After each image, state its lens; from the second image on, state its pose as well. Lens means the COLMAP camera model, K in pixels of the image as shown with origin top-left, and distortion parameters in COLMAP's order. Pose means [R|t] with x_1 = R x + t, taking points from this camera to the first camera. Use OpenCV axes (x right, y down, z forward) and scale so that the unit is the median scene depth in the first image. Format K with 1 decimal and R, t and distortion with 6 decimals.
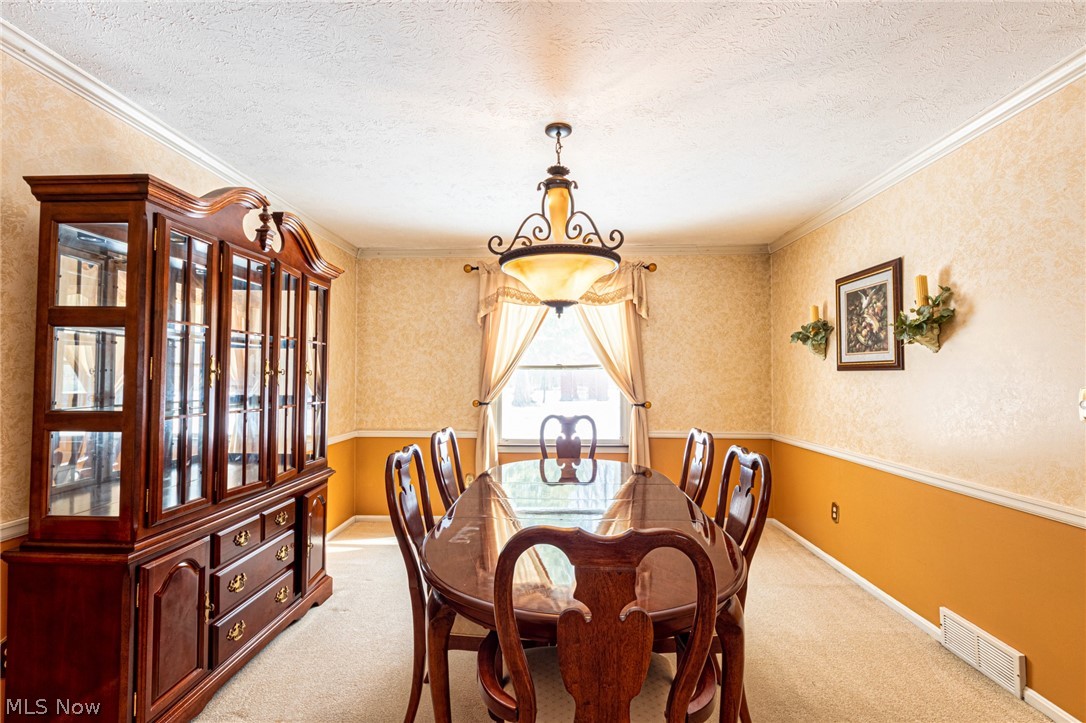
lens RADIAL K [[489.7, 0, 544.9], [0, 489.7, 365.5], [0, 0, 1]] dist [0.002926, 0.000477]
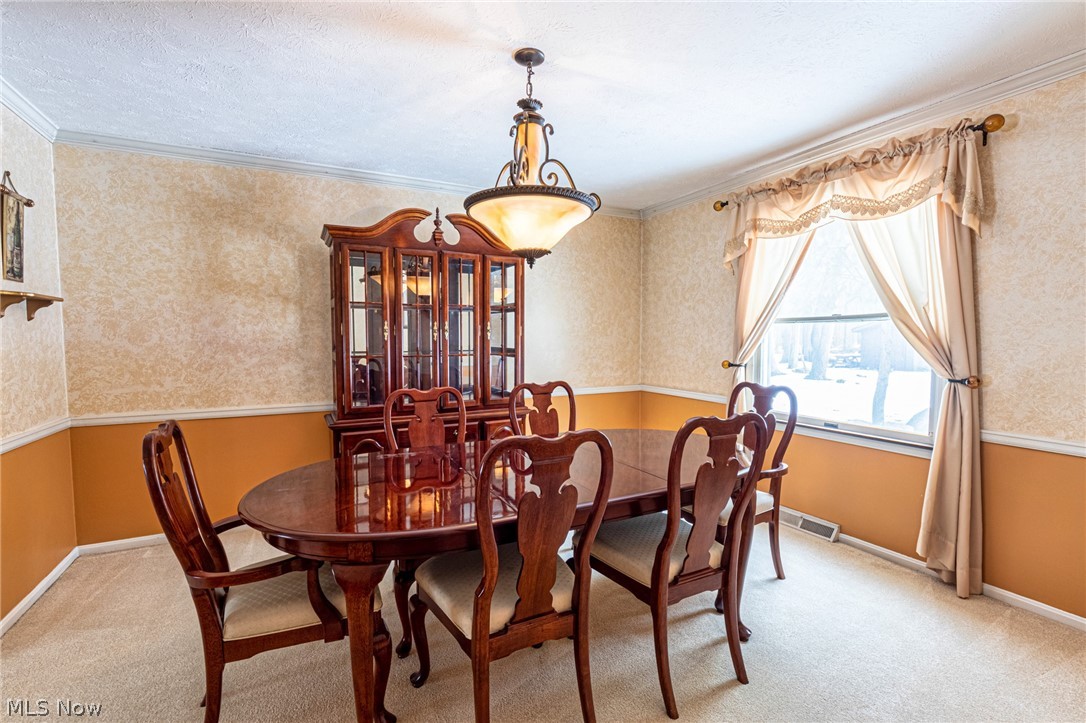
lens RADIAL K [[499.7, 0, 541.6], [0, 499.7, 368.3], [0, 0, 1]] dist [0.001388, 0.000222]
pose [[0.471242, 0.054477, -0.880320, 0.471994], [0.023237, 0.996977, 0.074135, 0.011657], [0.881698, -0.055391, 0.468552, 0.301819]]
